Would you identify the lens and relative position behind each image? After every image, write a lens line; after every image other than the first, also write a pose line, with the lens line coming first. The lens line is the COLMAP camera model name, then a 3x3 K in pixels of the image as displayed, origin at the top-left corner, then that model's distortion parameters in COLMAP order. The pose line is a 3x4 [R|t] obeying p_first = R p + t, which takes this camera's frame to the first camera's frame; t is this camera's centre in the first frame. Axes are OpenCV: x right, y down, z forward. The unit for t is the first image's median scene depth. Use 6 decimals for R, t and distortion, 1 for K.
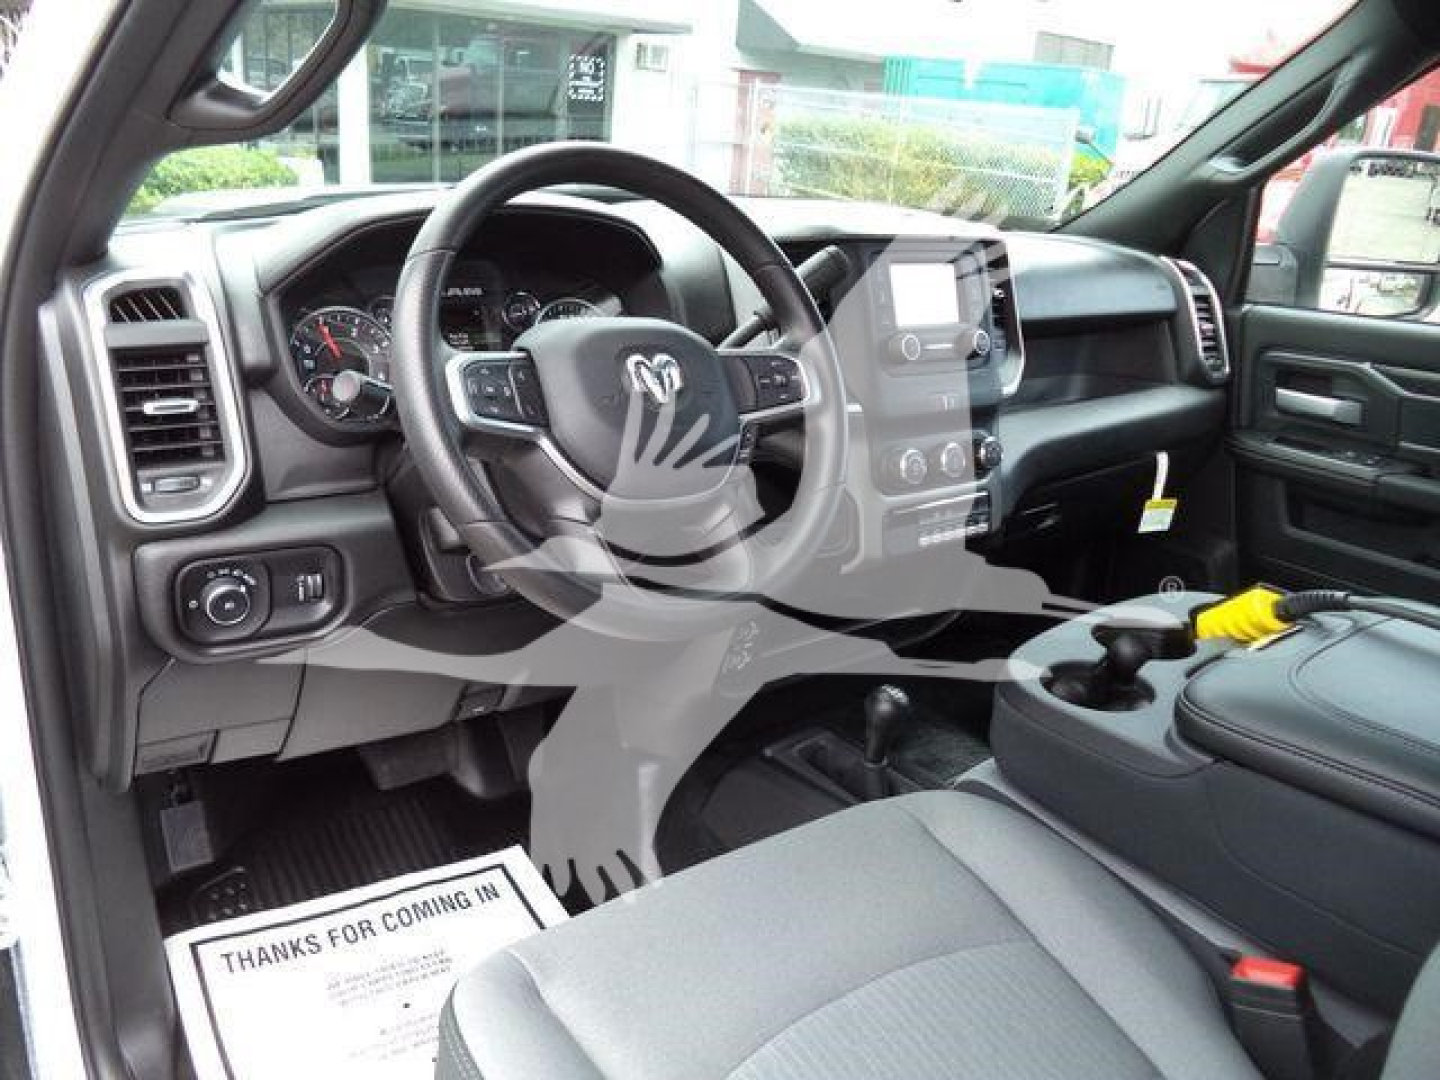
lens RADIAL K [[1169.1, 0, 721.7], [0, 1169.1, 549.6], [0, 0, 1]] dist [-0.040215, 0.003284]
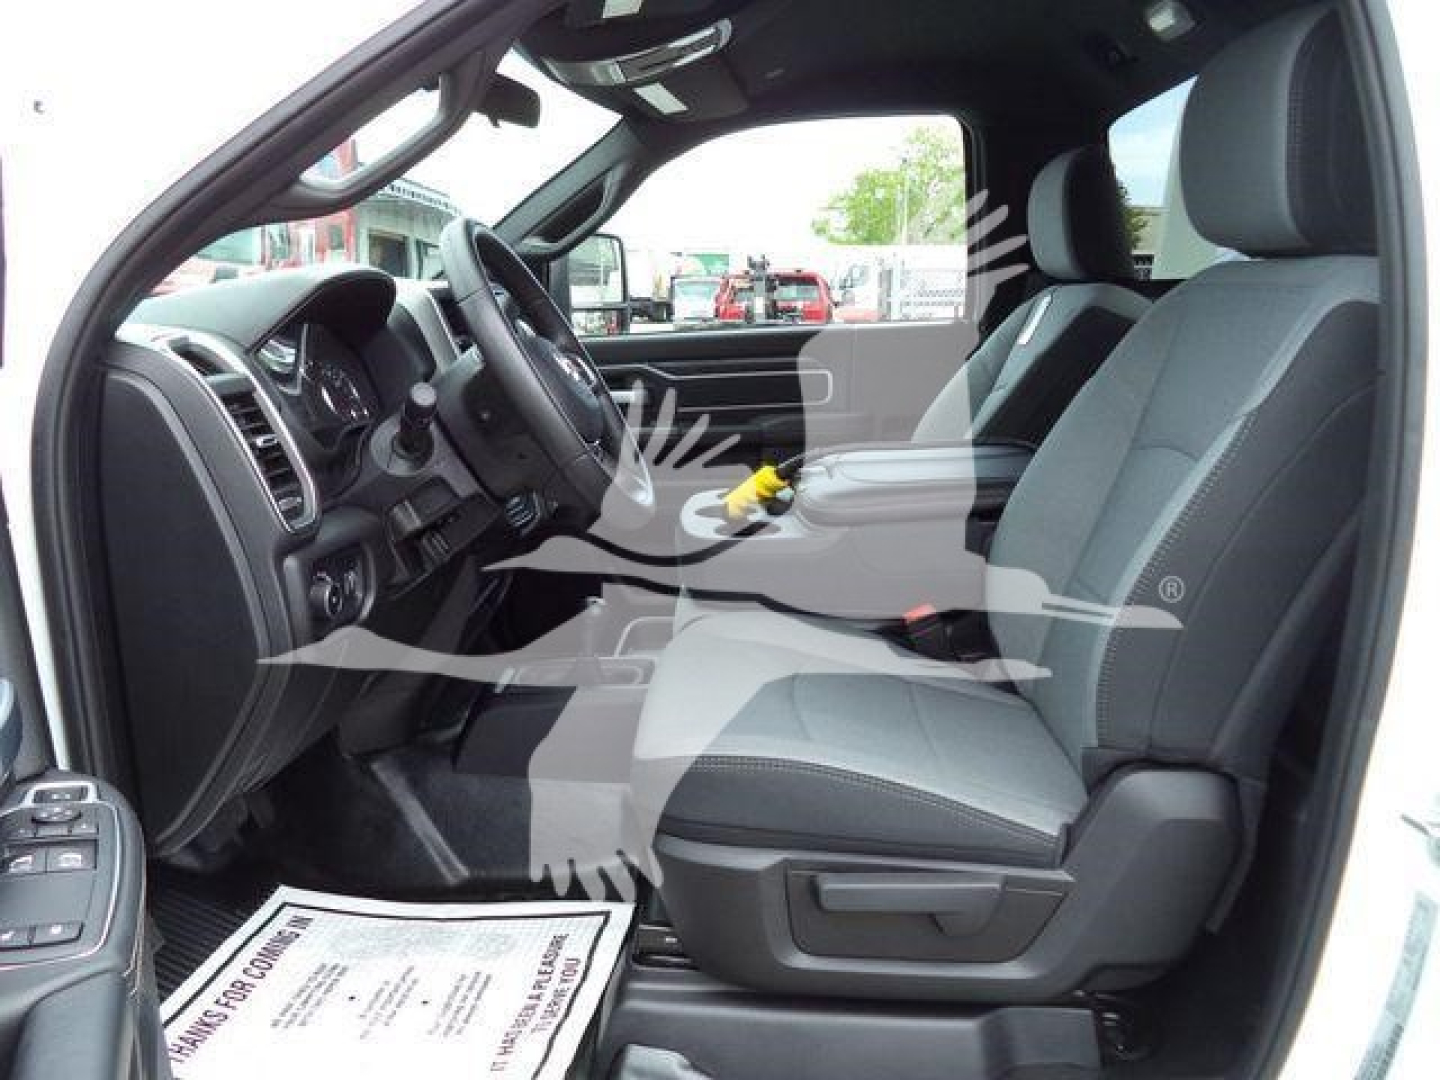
lens RADIAL K [[1169.1, 0, 720.3], [0, 1169.1, 534.5], [0, 0, 1]] dist [-0.040215, 0.003284]
pose [[0.650141, -0.230939, 0.723867, -0.664731], [0.312043, 0.949795, 0.022756, 0.055853], [-0.692781, 0.211083, 0.689564, -0.078005]]
